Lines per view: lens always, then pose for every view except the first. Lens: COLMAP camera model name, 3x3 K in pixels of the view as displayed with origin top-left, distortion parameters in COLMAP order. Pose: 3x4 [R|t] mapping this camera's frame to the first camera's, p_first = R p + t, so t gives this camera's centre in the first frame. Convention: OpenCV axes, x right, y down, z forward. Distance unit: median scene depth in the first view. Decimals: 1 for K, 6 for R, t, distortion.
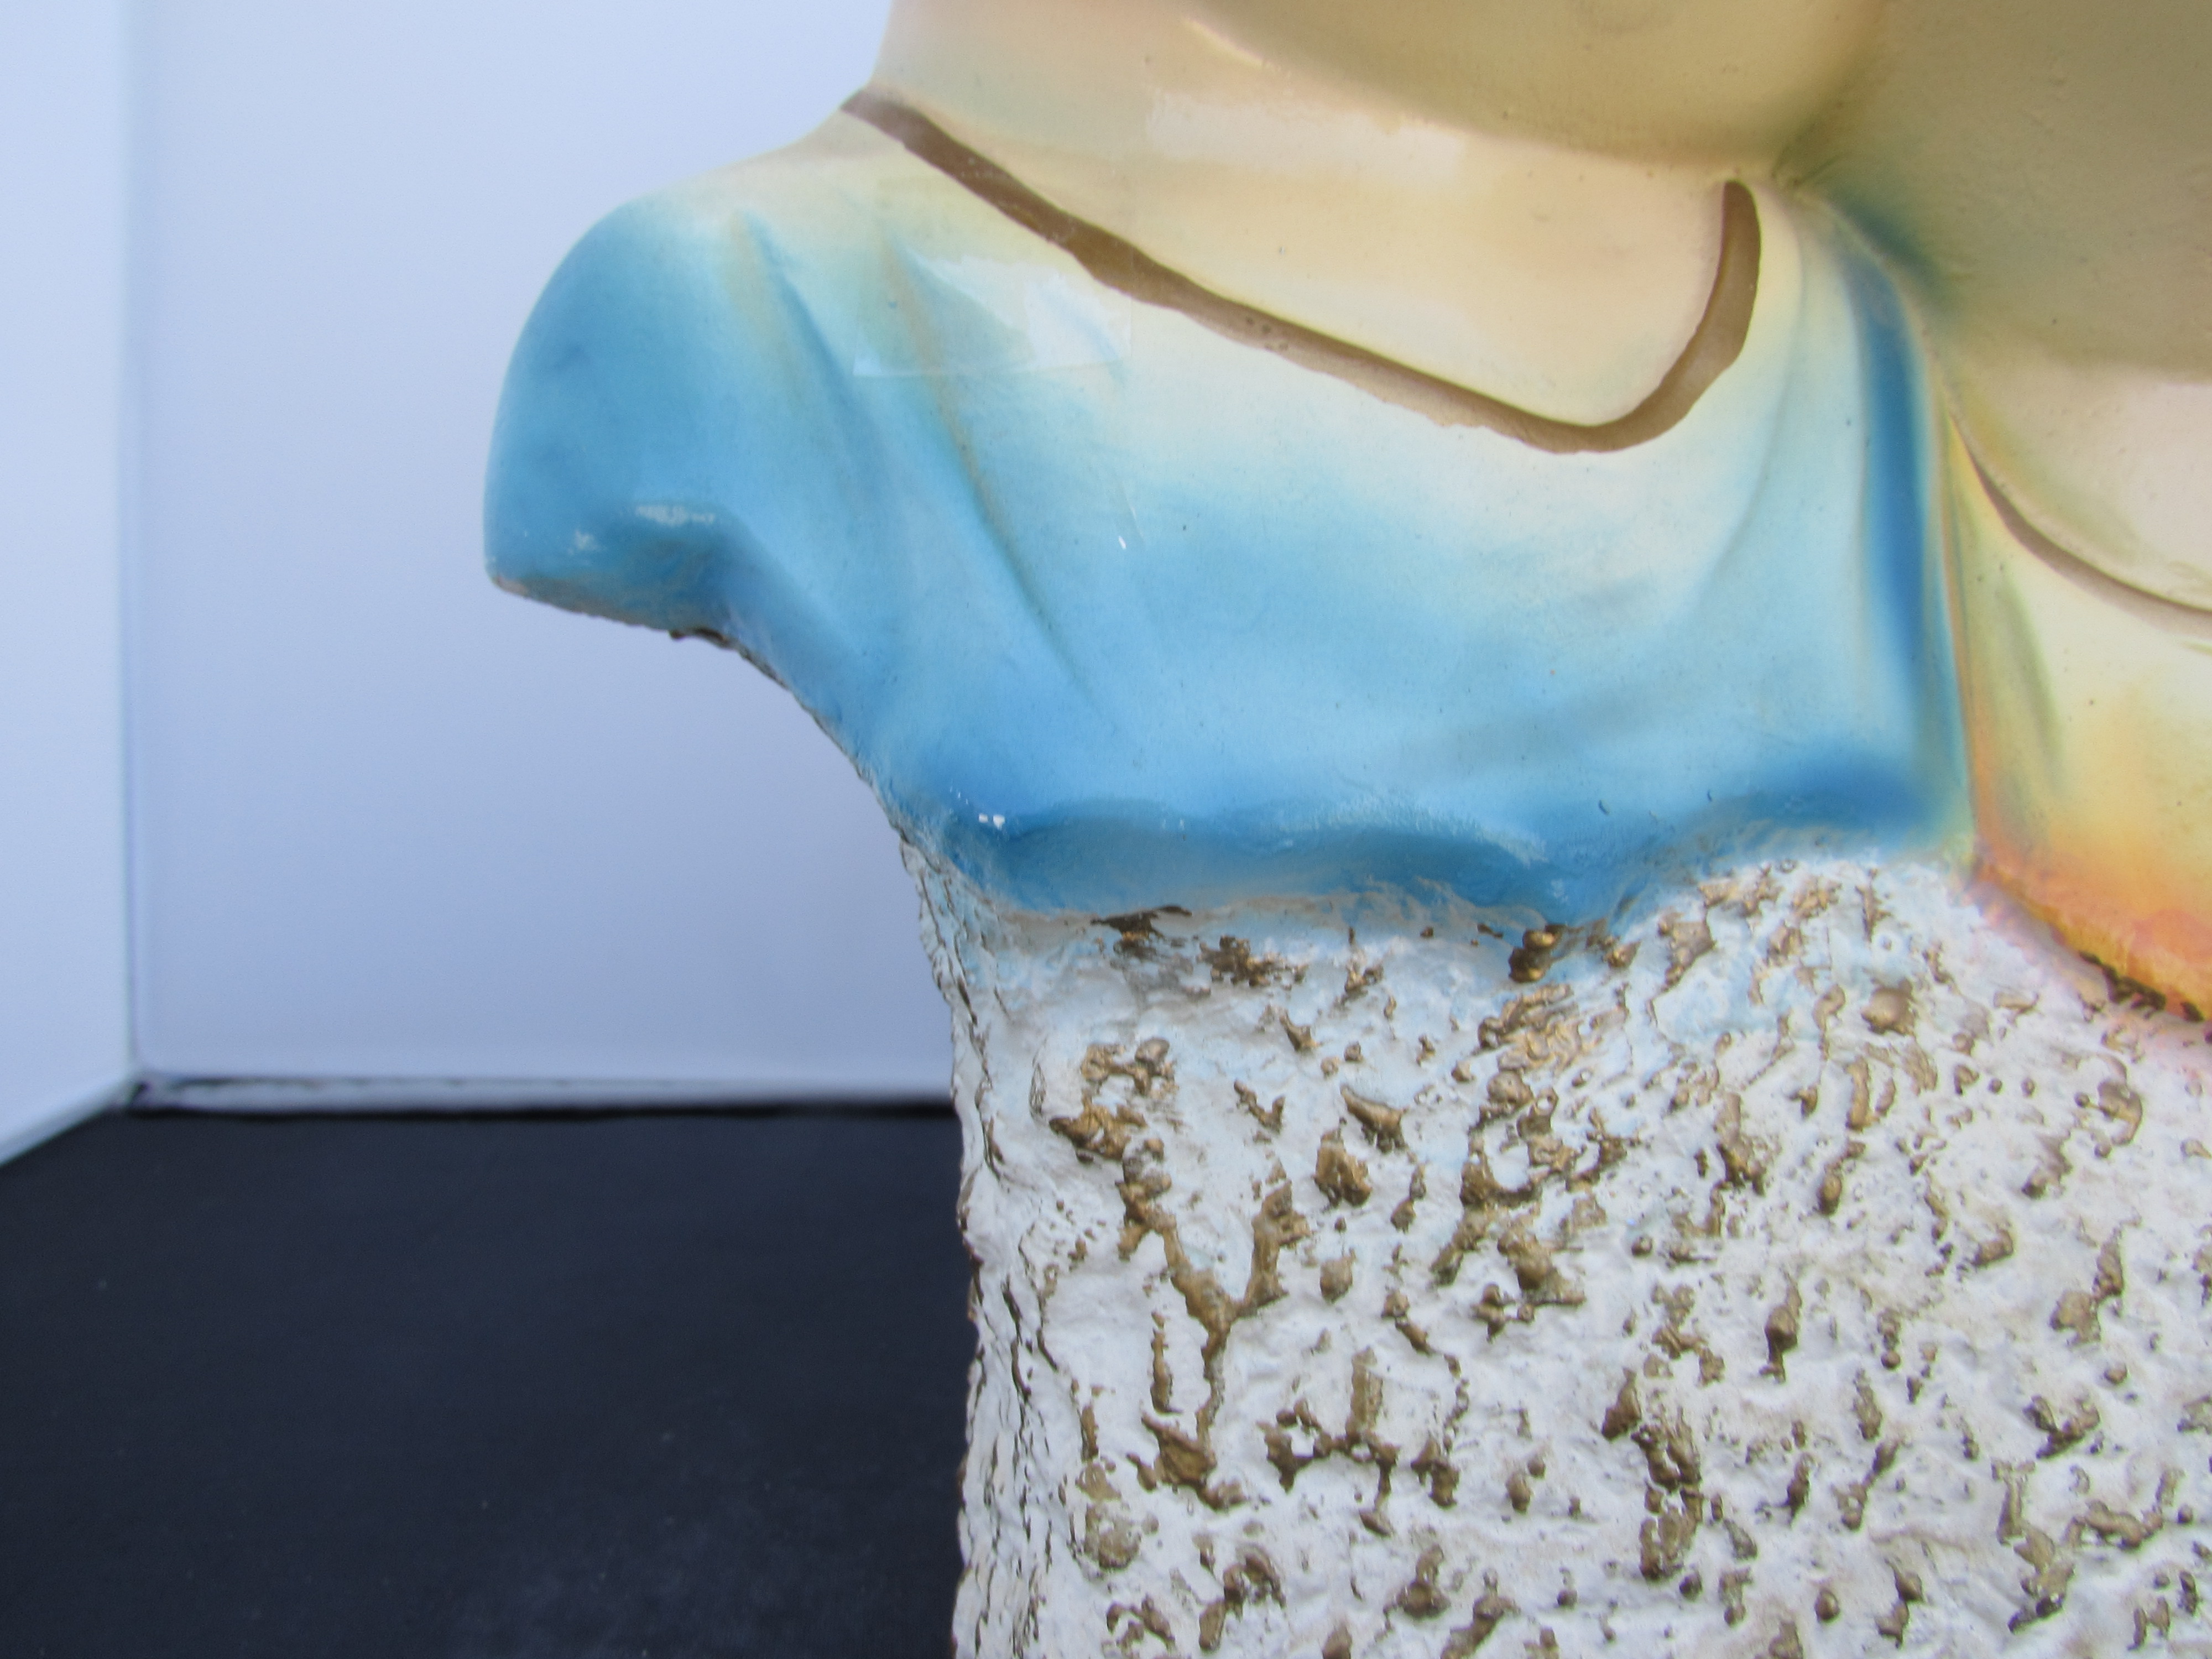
lens RADIAL K [[1695.6, 0, 1106.0], [0, 1695.6, 829.5], [0, 0, 1]] dist [-0.012781, -0.011619]
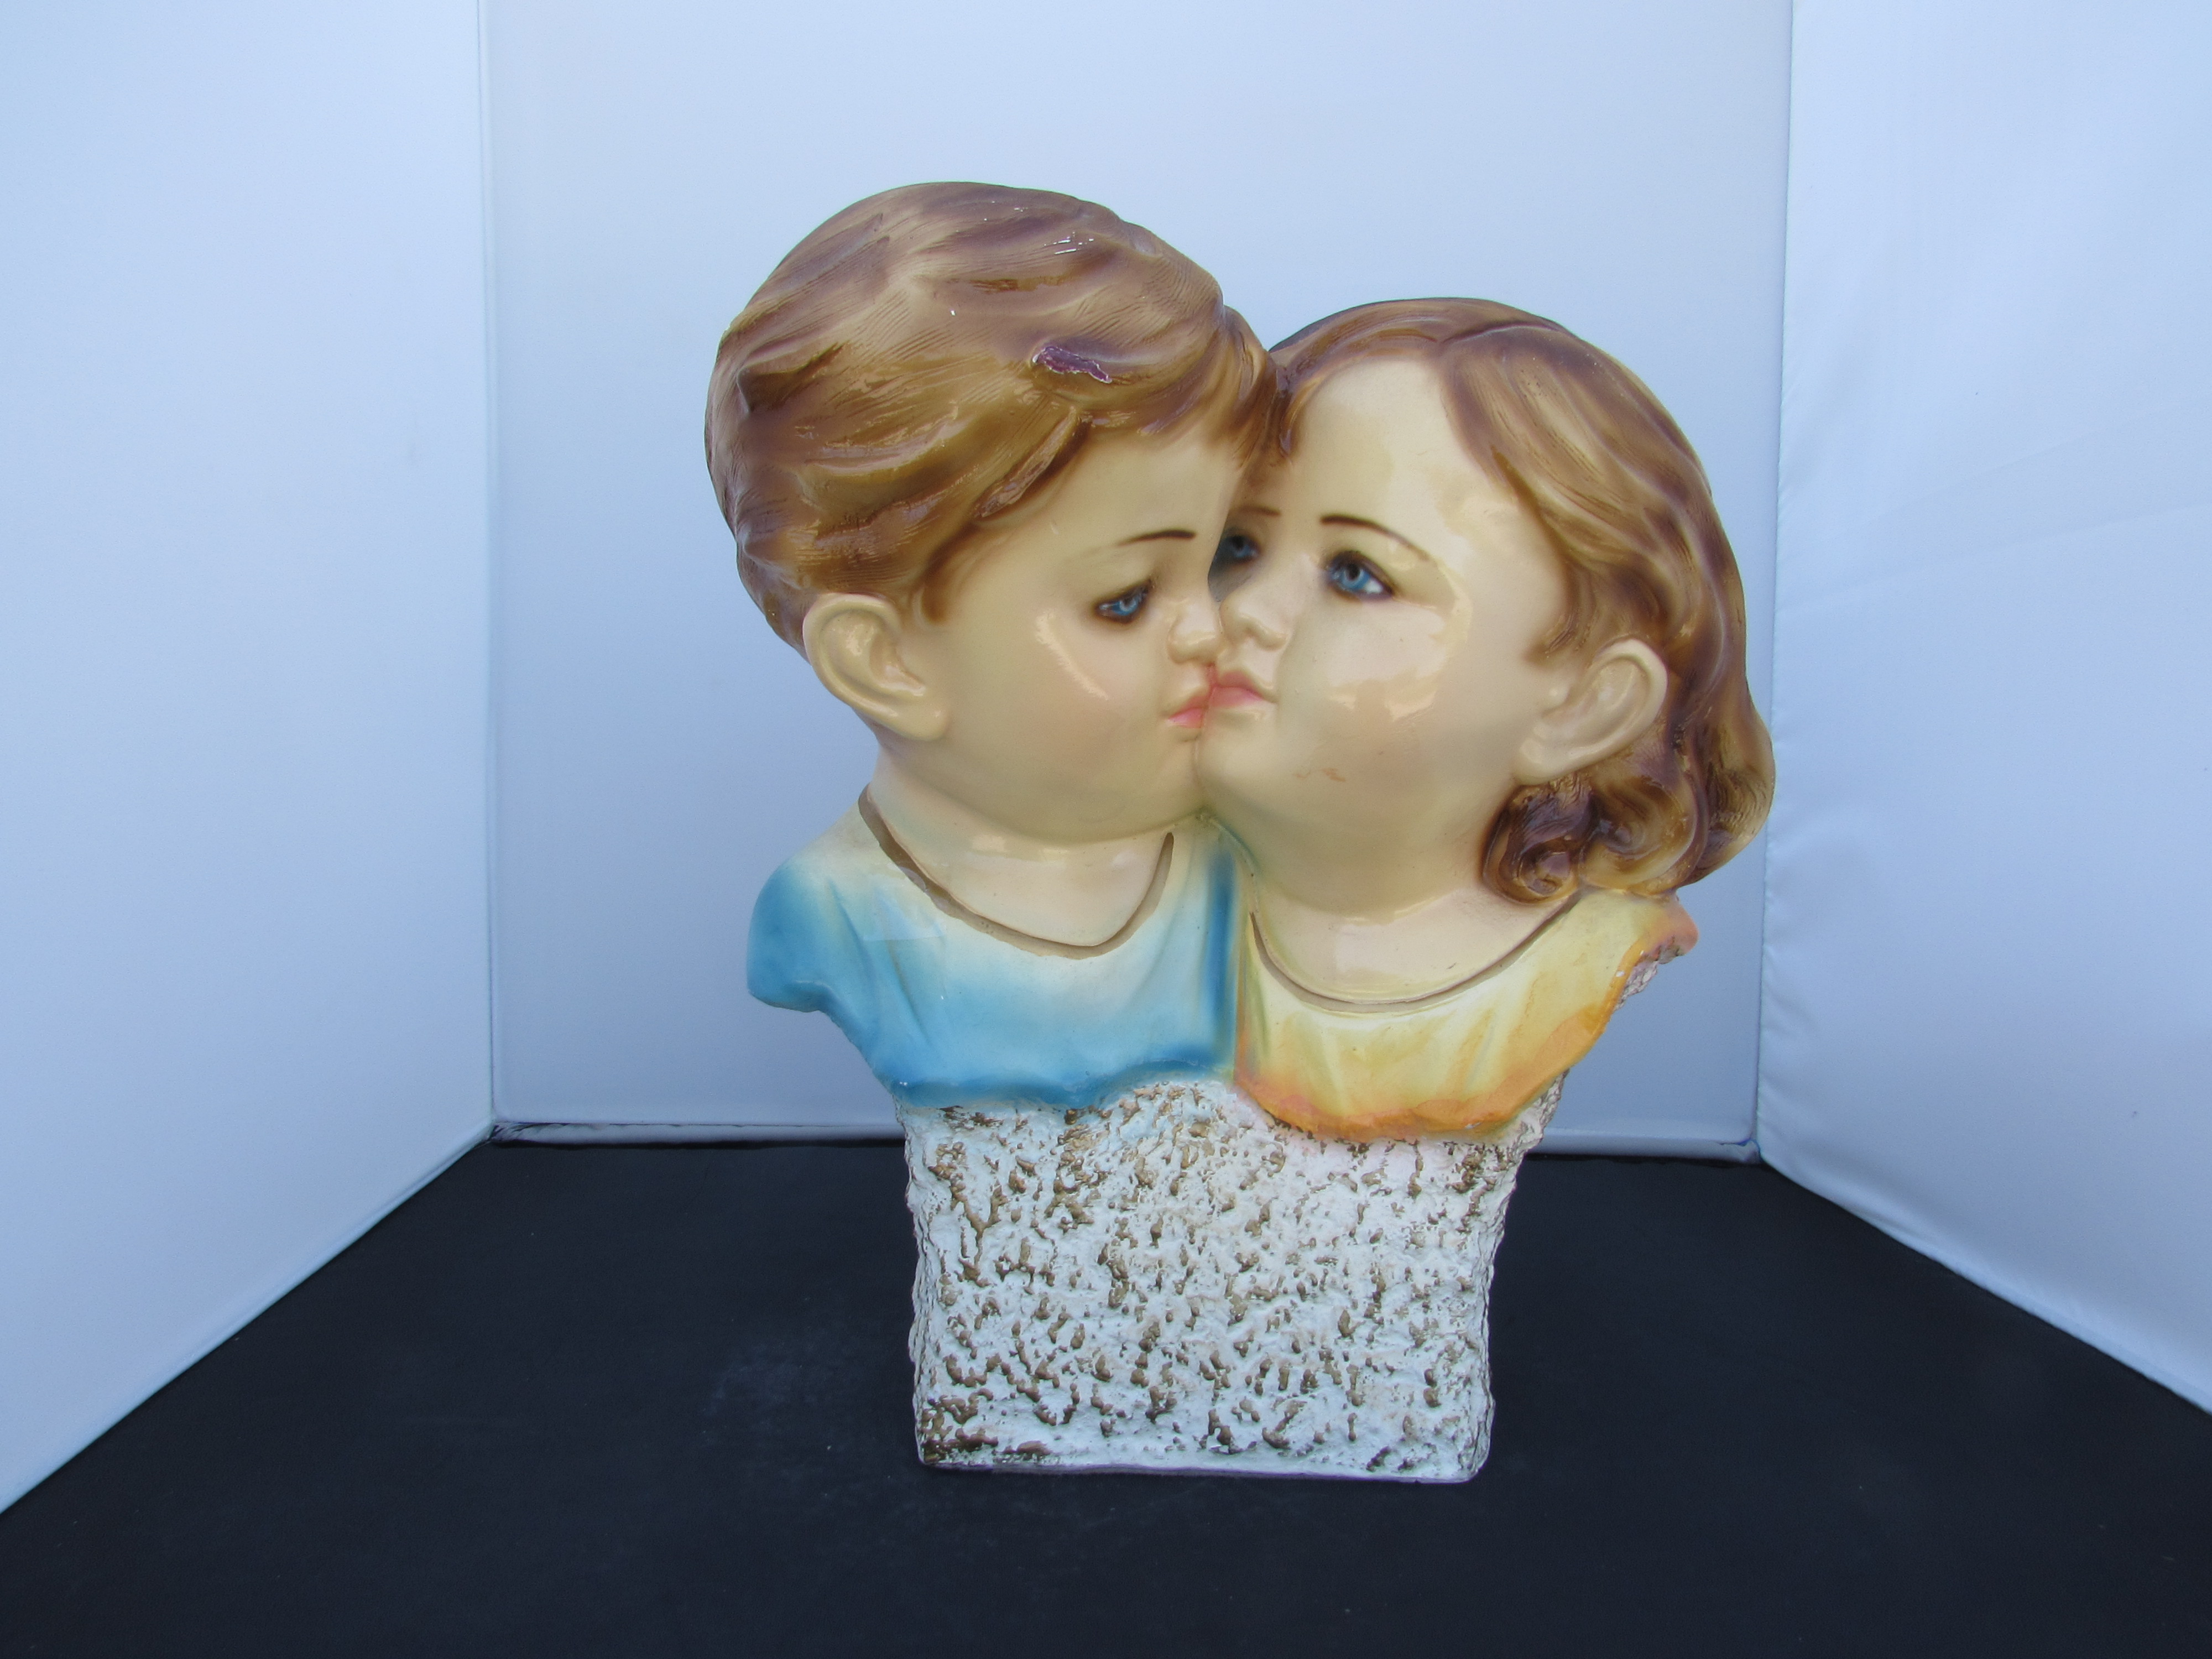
lens RADIAL K [[1580.8, 0, 1106.0], [0, 1580.8, 829.5], [0, 0, 1]] dist [0.001184, 0.000107]
pose [[0.998739, -0.016884, -0.047269, 0.463035], [0.016540, 0.999834, -0.007673, -0.448335], [0.047391, 0.006881, 0.998853, -2.021360]]
